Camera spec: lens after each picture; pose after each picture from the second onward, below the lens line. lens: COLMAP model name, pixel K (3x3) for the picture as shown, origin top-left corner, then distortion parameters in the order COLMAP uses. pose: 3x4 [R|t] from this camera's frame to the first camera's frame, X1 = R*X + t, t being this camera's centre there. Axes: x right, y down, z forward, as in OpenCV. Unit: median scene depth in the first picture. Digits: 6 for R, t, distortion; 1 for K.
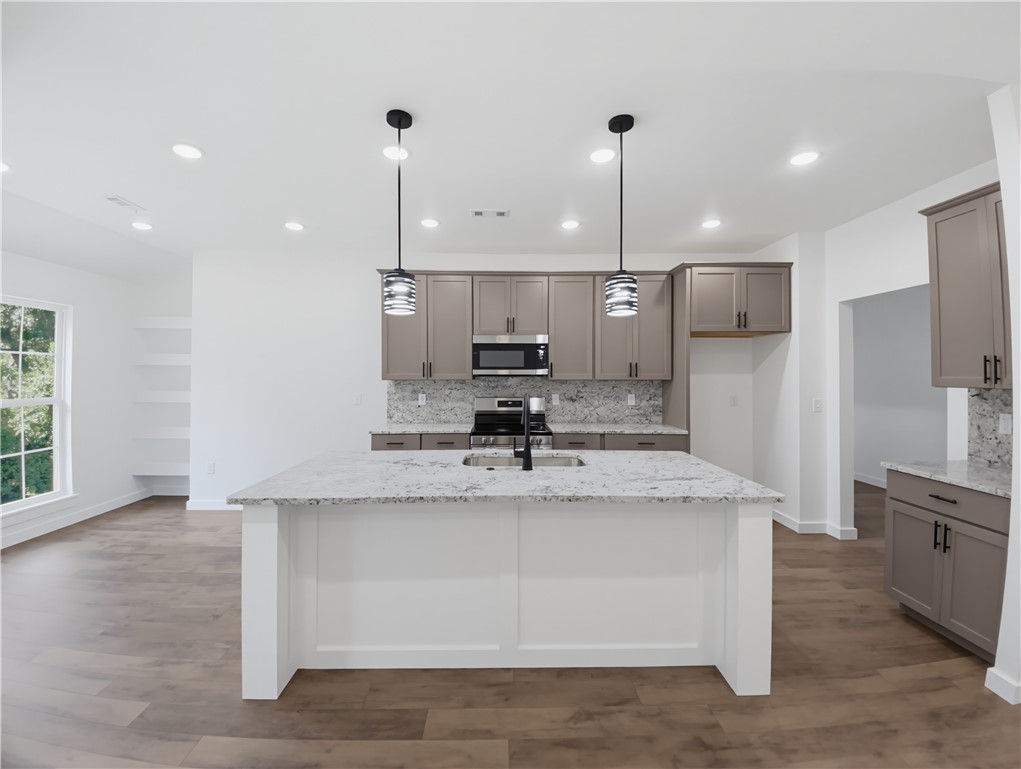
lens RADIAL K [[402.0, 0, 505.7], [0, 402.0, 370.0], [0, 0, 1]] dist [0.054845, -0.039024]
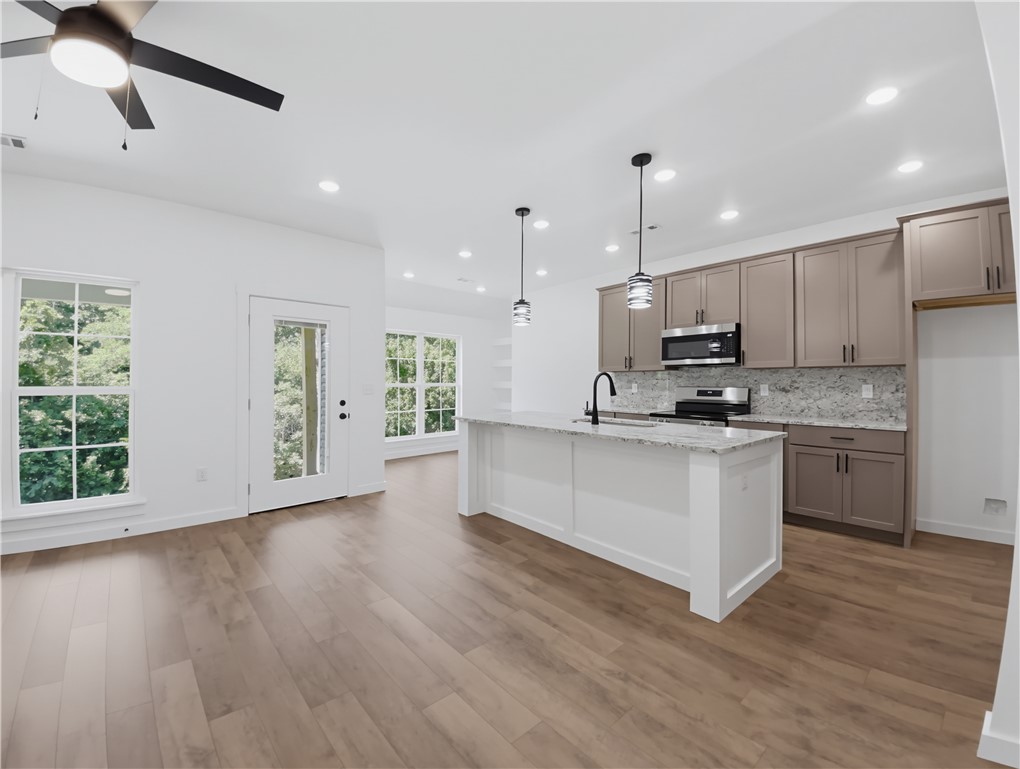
lens RADIAL K [[401.6, 0, 505.2], [0, 401.6, 370.0], [0, 0, 1]] dist [0.054845, -0.039024]
pose [[0.655301, -0.022317, -0.755038, 0.527340], [0.010008, 0.999732, -0.020863, 0.047395], [0.755301, 0.006115, 0.655349, -0.097972]]
